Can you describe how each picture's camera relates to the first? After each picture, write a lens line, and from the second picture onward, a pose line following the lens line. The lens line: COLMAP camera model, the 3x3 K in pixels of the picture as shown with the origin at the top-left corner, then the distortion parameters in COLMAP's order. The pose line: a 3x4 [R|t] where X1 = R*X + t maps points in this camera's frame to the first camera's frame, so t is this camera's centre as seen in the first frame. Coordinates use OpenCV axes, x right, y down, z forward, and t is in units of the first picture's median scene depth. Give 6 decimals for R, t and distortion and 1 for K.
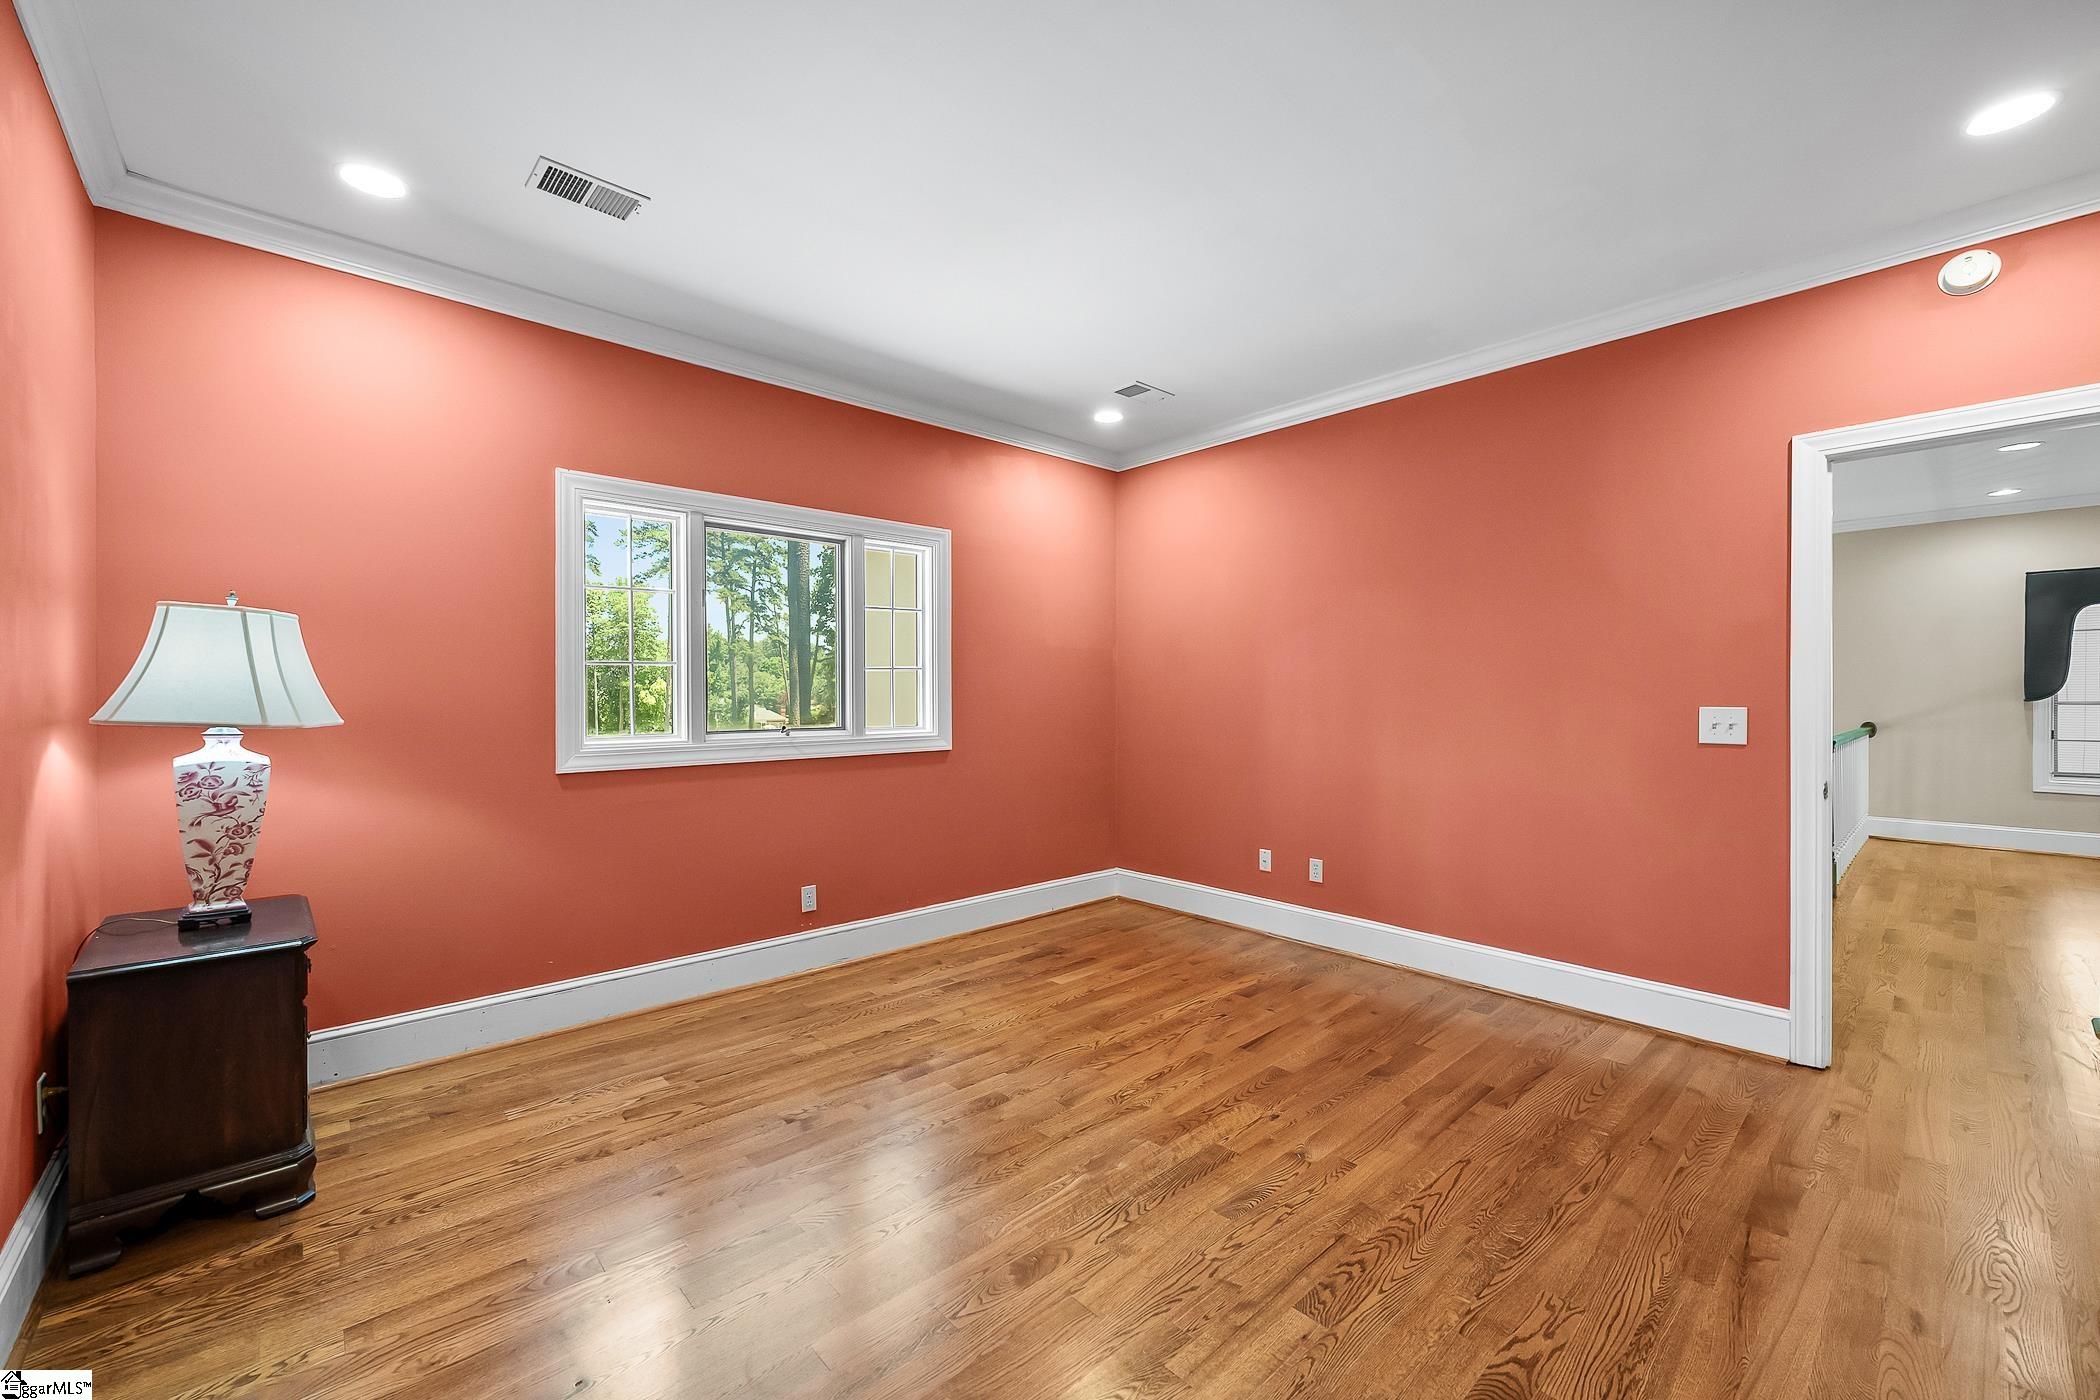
lens RADIAL K [[832.2, 0, 1047.7], [0, 832.2, 703.2], [0, 0, 1]] dist [-0.000759, -0.000252]
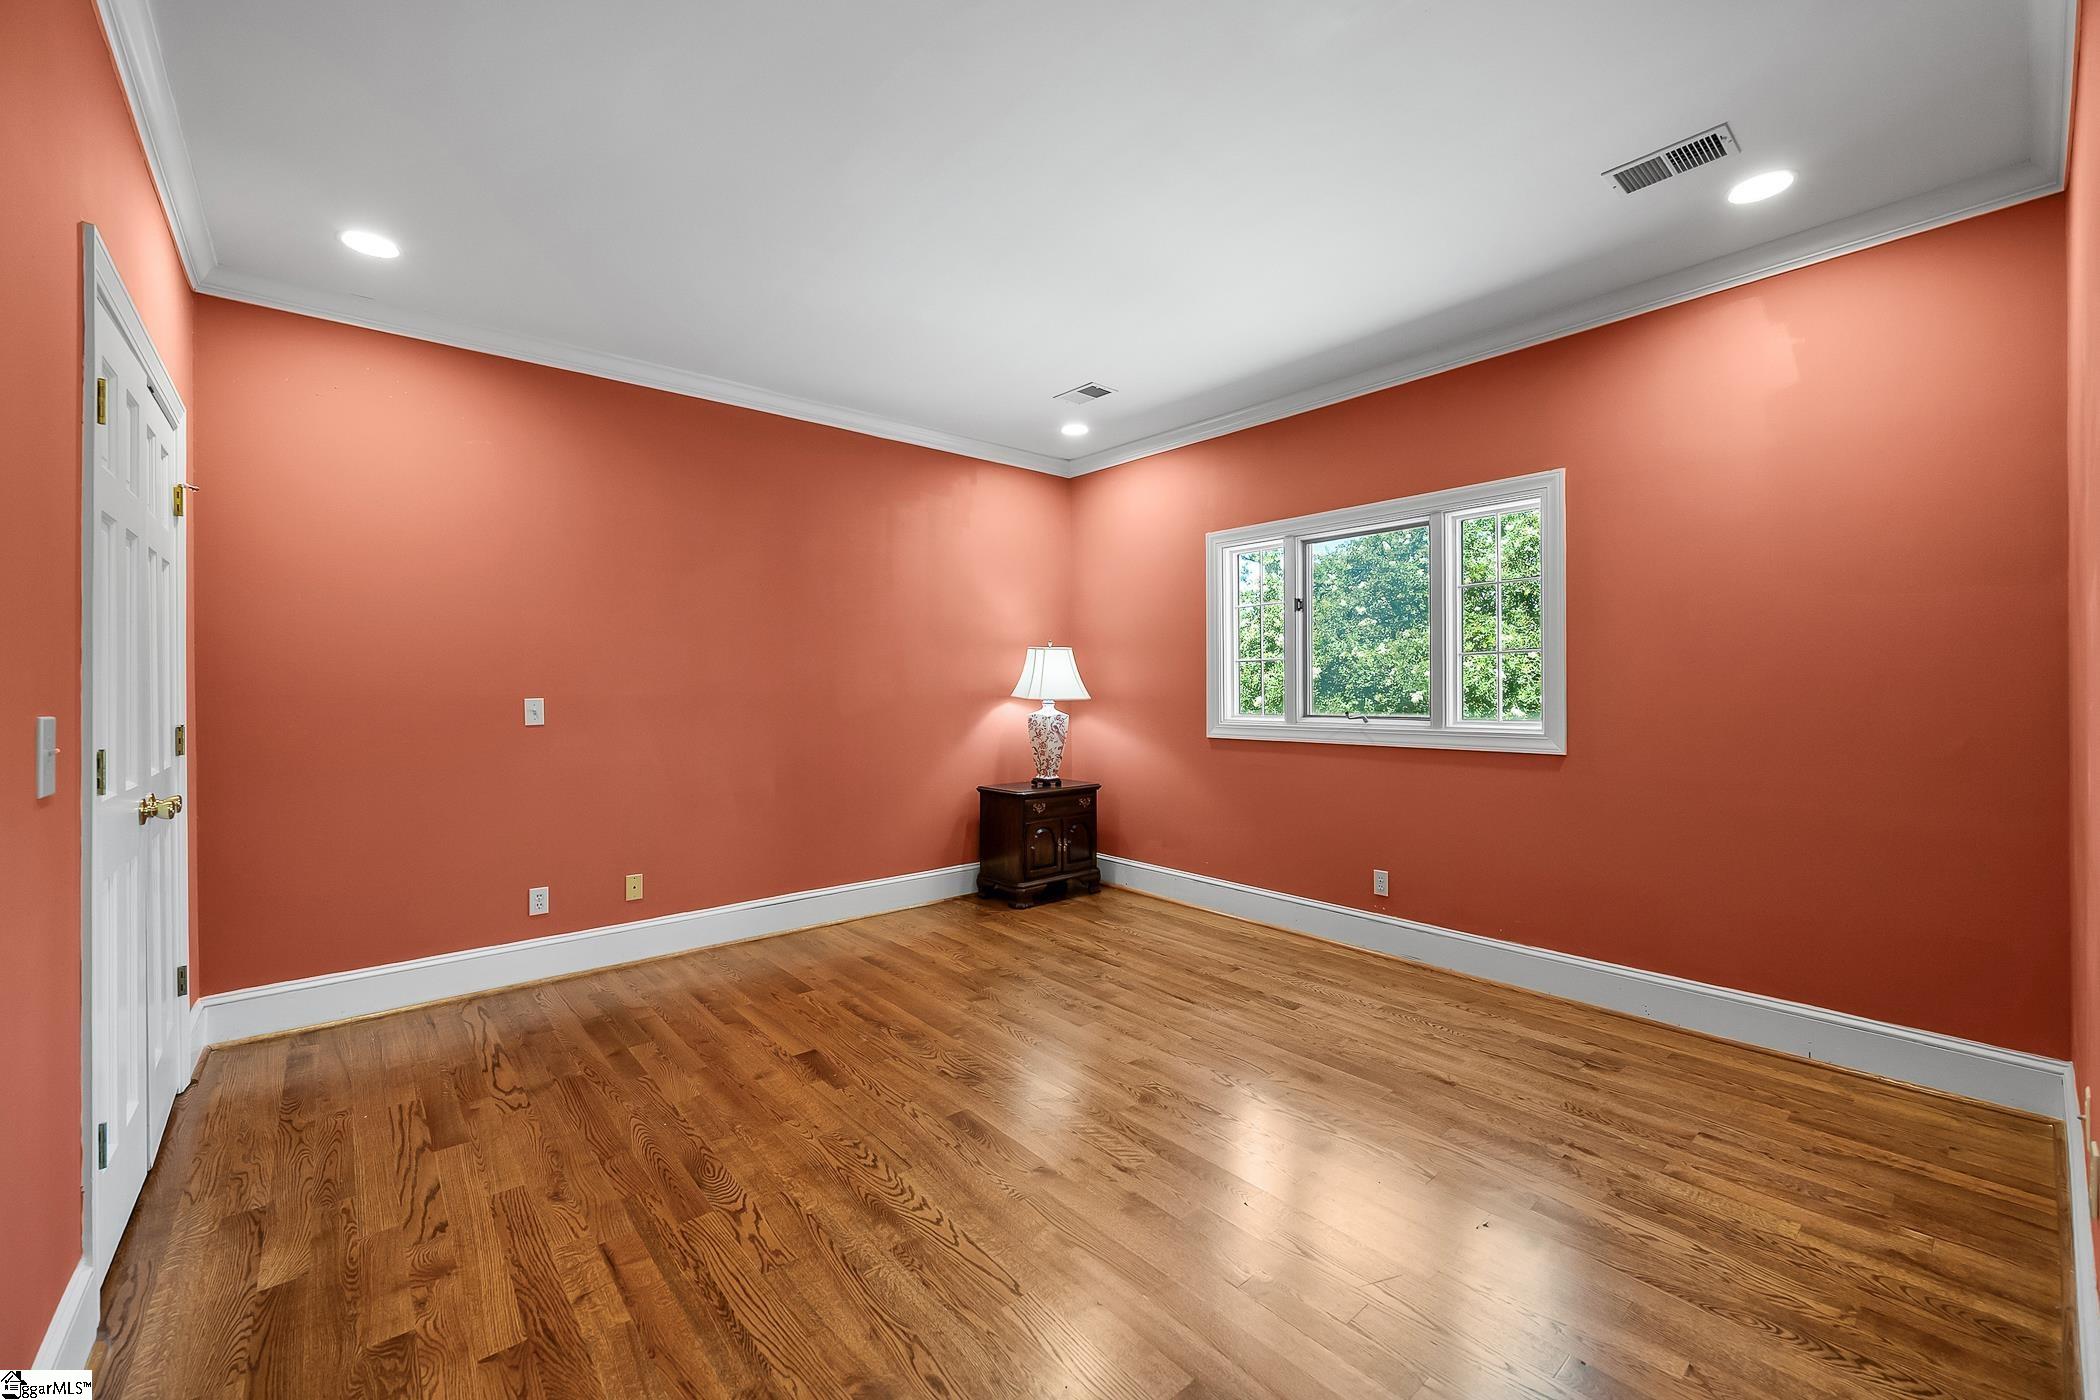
lens RADIAL K [[832.2, 0, 1045.1], [0, 832.2, 687.3], [0, 0, 1]] dist [-0.000759, -0.000252]
pose [[-0.033053, 0.001646, -0.999452, 0.917242], [-0.005659, 0.999982, 0.001834, -0.006527], [0.999438, 0.005716, -0.033043, 0.756810]]
